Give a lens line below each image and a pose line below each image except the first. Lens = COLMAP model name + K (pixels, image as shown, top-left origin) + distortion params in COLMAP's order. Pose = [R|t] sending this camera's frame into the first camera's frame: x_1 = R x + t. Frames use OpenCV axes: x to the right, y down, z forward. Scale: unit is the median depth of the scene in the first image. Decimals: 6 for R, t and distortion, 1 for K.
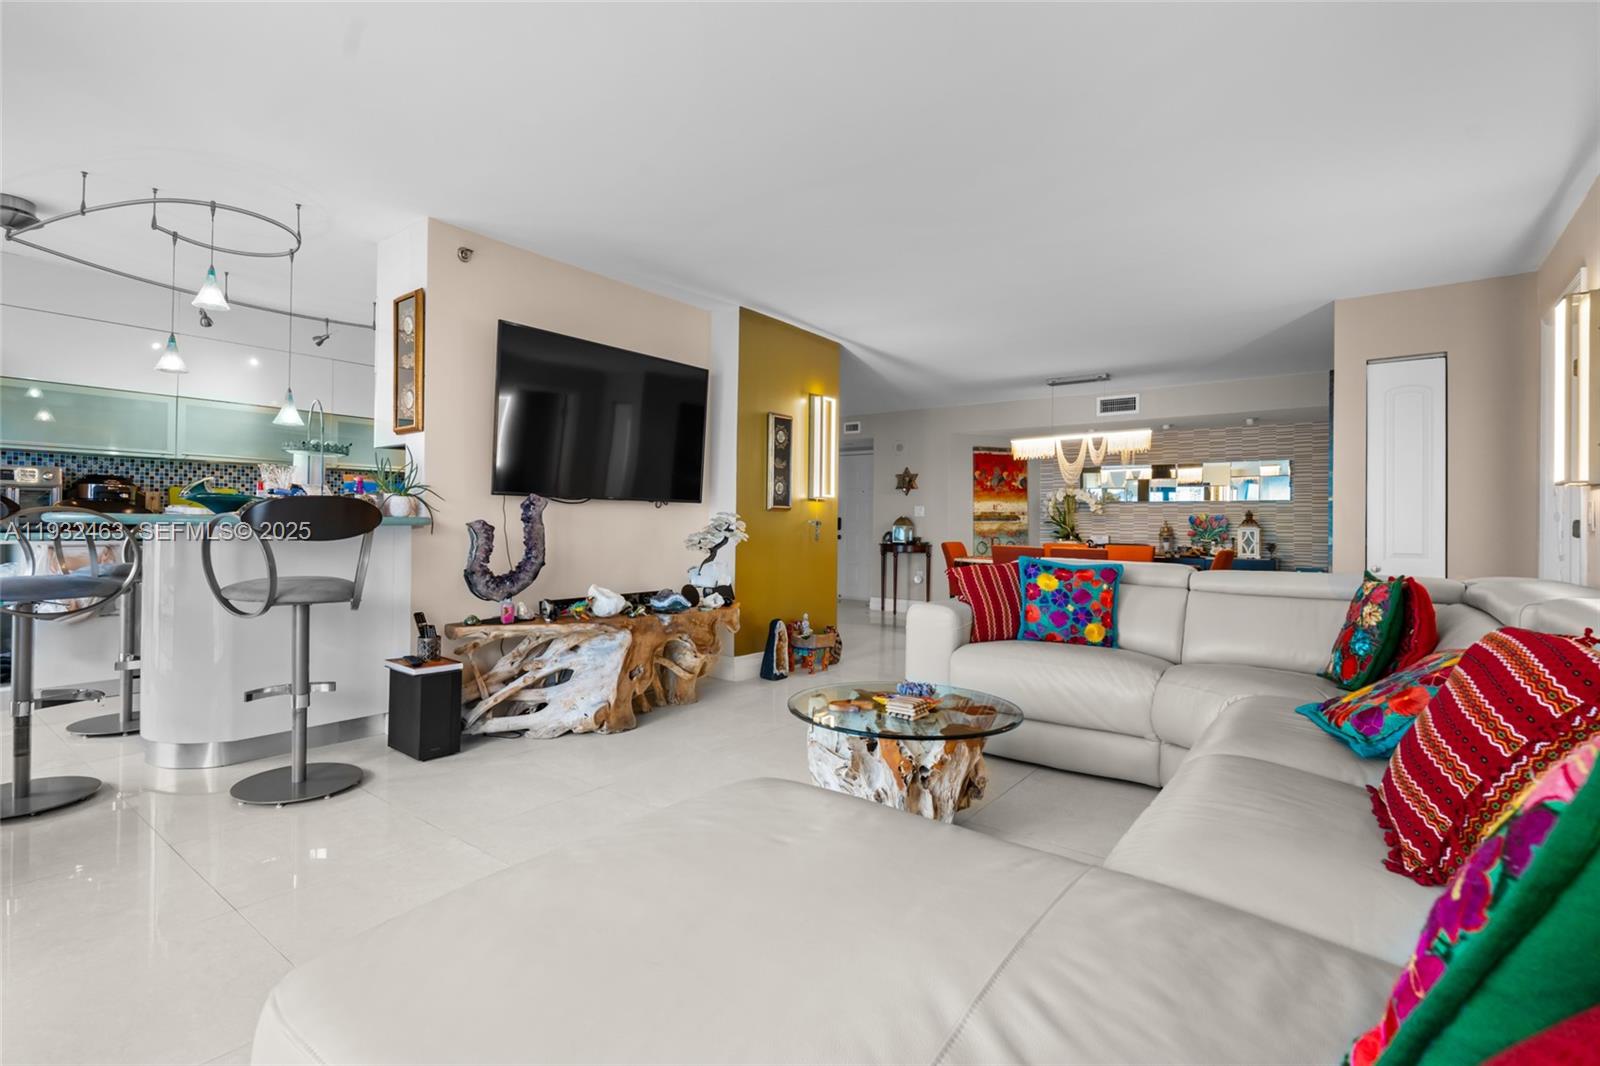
lens RADIAL K [[764.7, 0, 746.3], [0, 764.7, 509.0], [0, 0, 1]] dist [-0.001900, 0.000090]
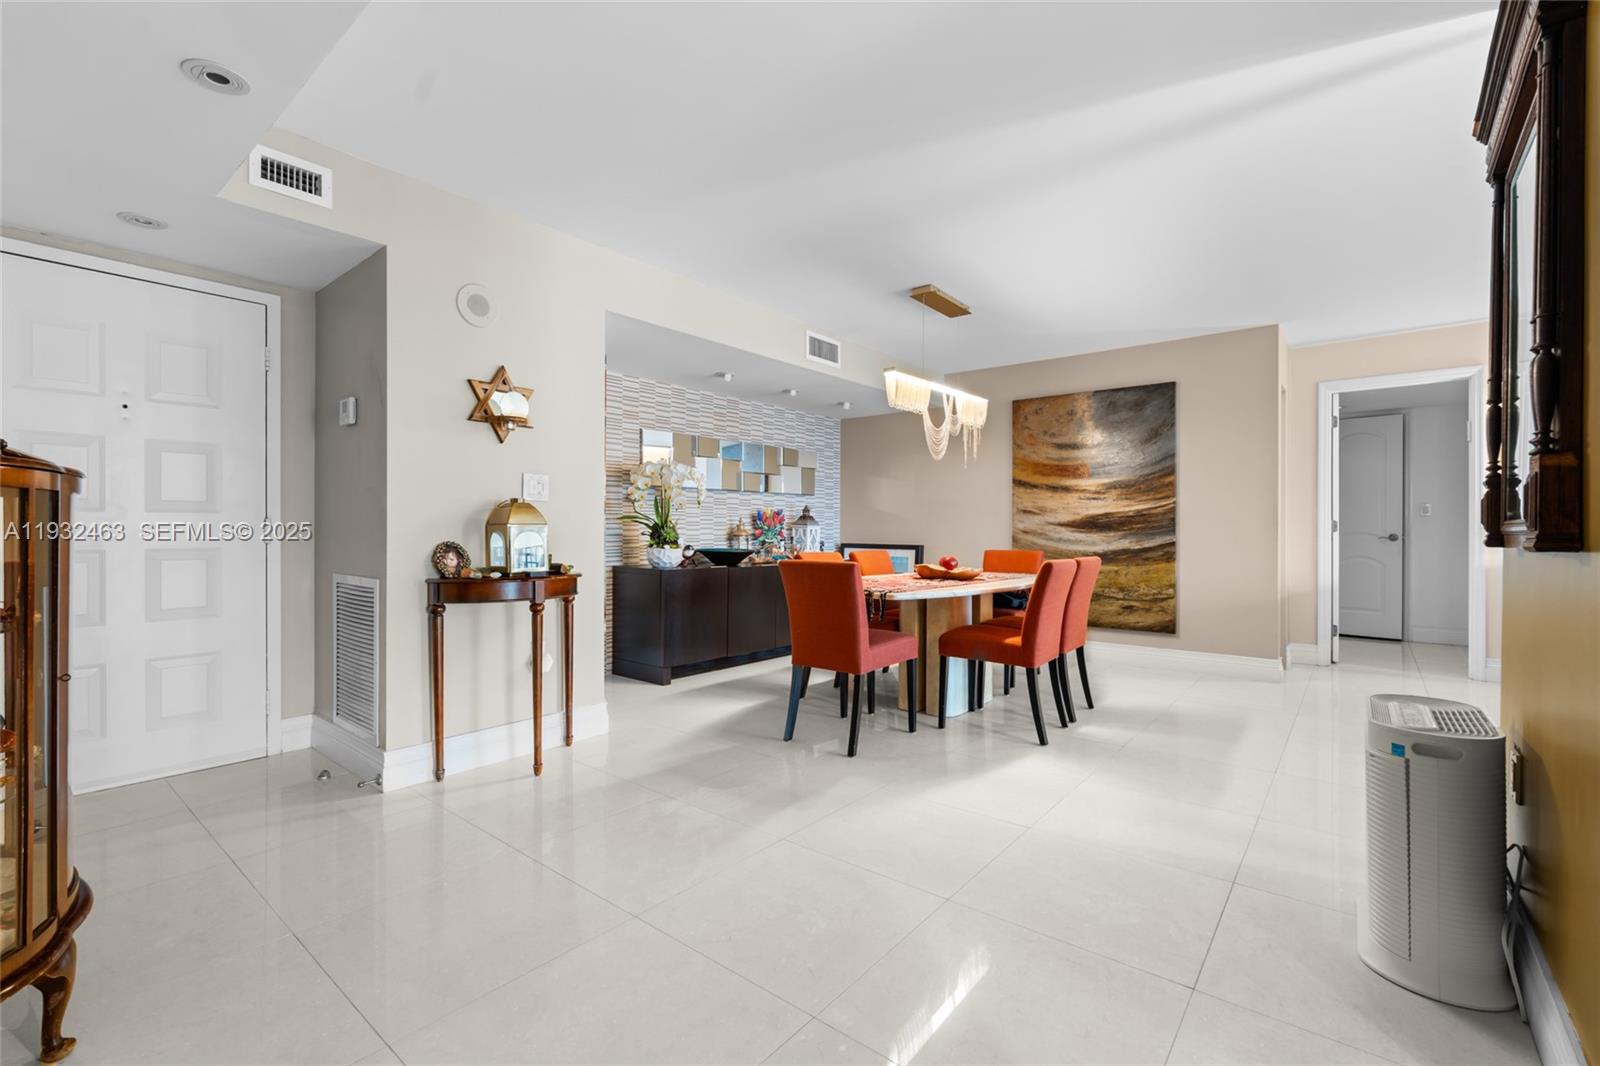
lens RADIAL K [[703.9, 0, 800.0], [0, 703.9, 533.0], [0, 0, 1]] dist [-0.006261, -0.000320]
pose [[-0.018021, -0.019465, 0.999648, -0.329347], [-0.022270, 0.999570, 0.019062, 0.040197], [-0.999590, -0.021918, -0.018447, 2.161812]]
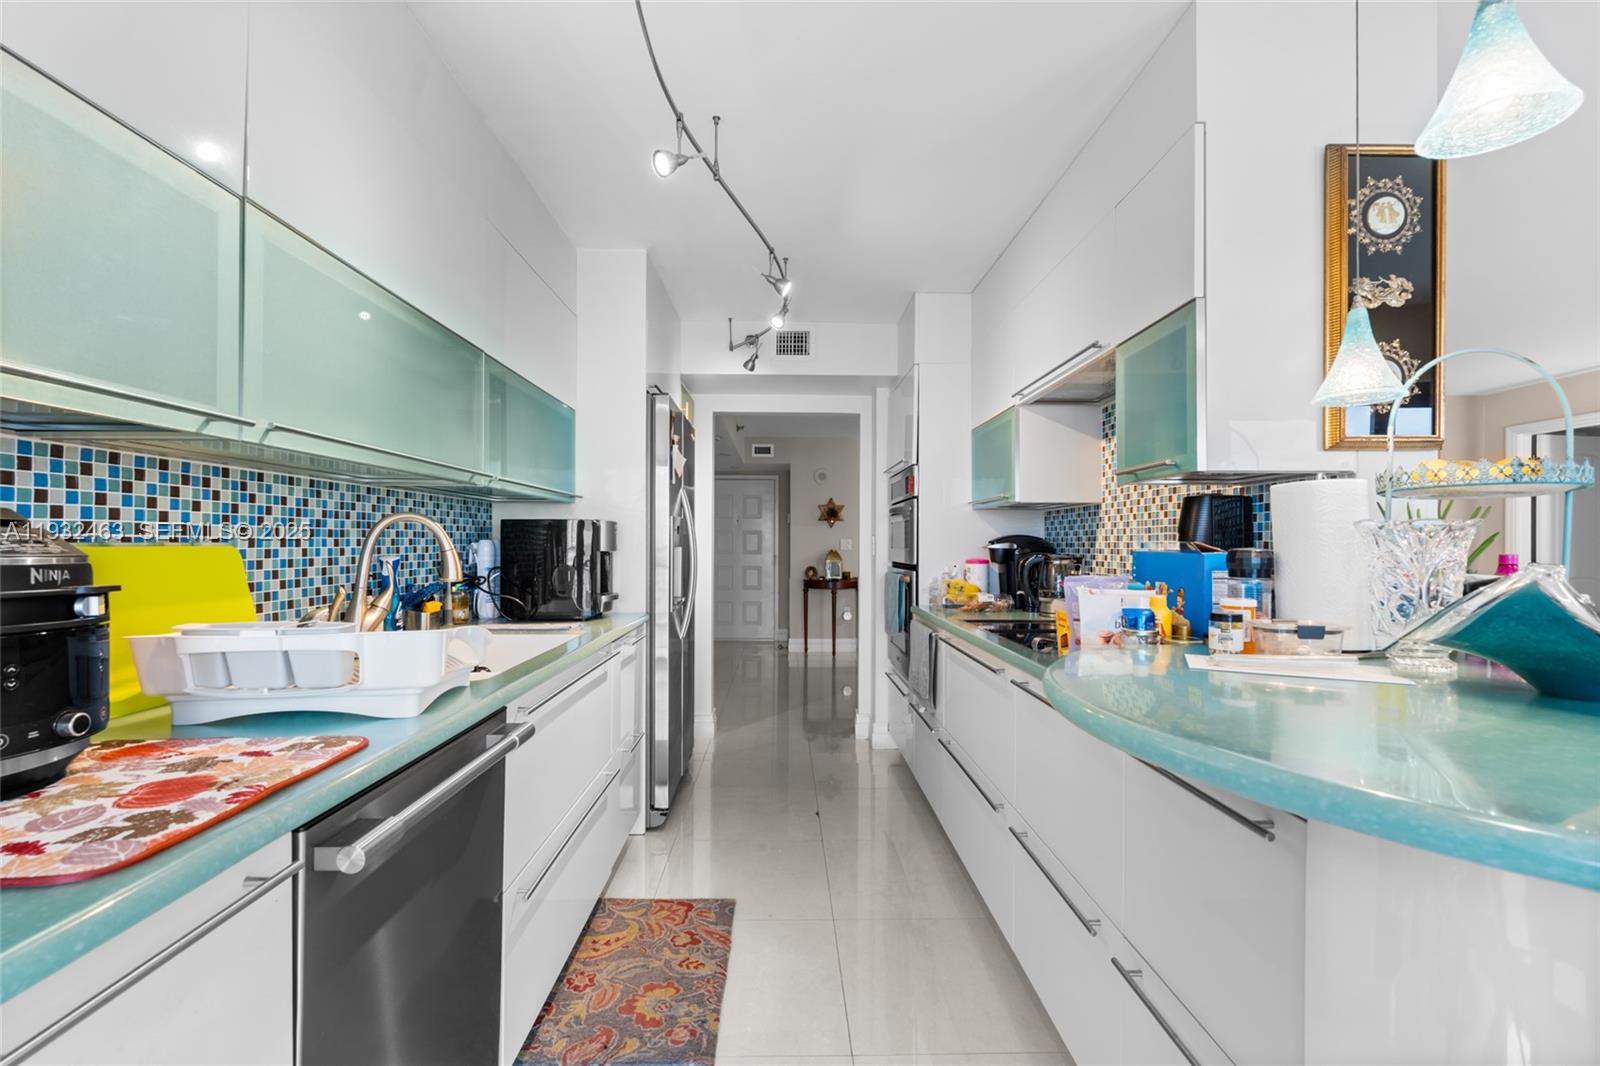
lens RADIAL K [[720.7, 0, 804.0], [0, 720.7, 551.1], [0, 0, 1]] dist [-0.001023, 0.000142]
pose [[0.739792, -0.020241, 0.672532, -1.036480], [-0.005020, 0.999354, 0.035600, -0.051737], [-0.672817, -0.029713, 0.739212, 0.917241]]
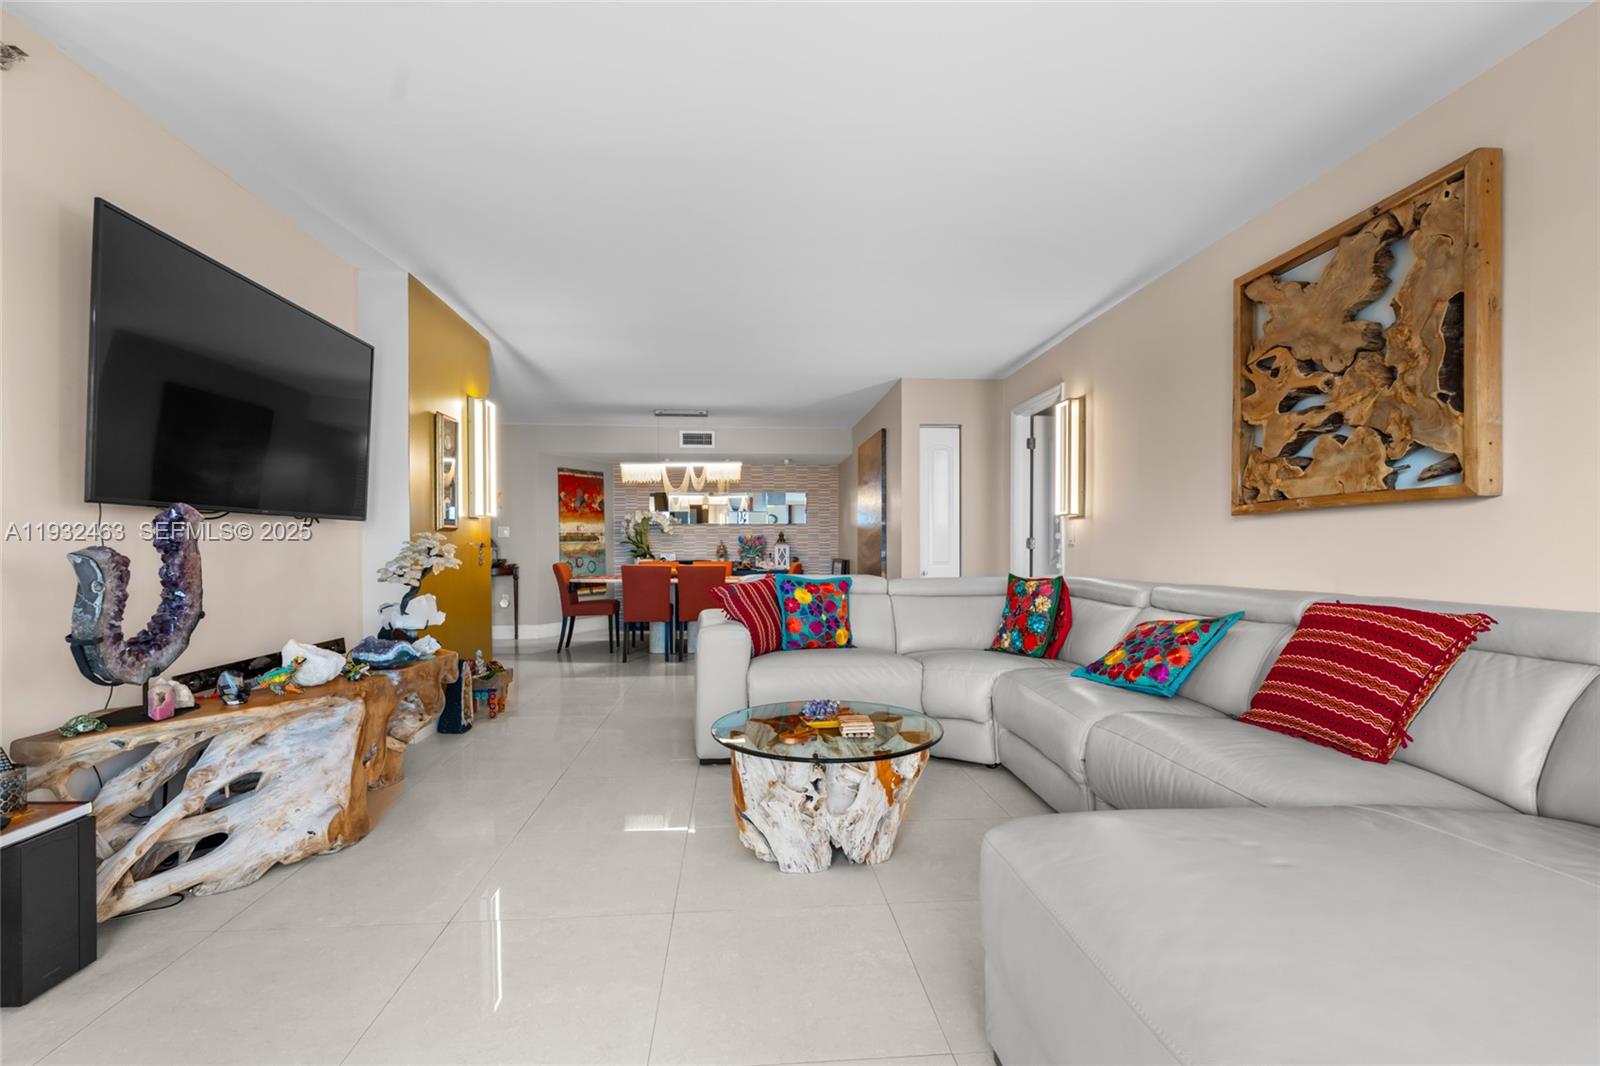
lens RADIAL K [[720.7, 0, 804.0], [0, 720.7, 551.1], [0, 0, 1]] dist [-0.001023, 0.000142]
pose [[0.720763, -0.017432, 0.692962, -0.312306], [-0.003039, 0.999595, 0.028306, 0.000833], [-0.693174, -0.022508, 0.720418, 0.228967]]
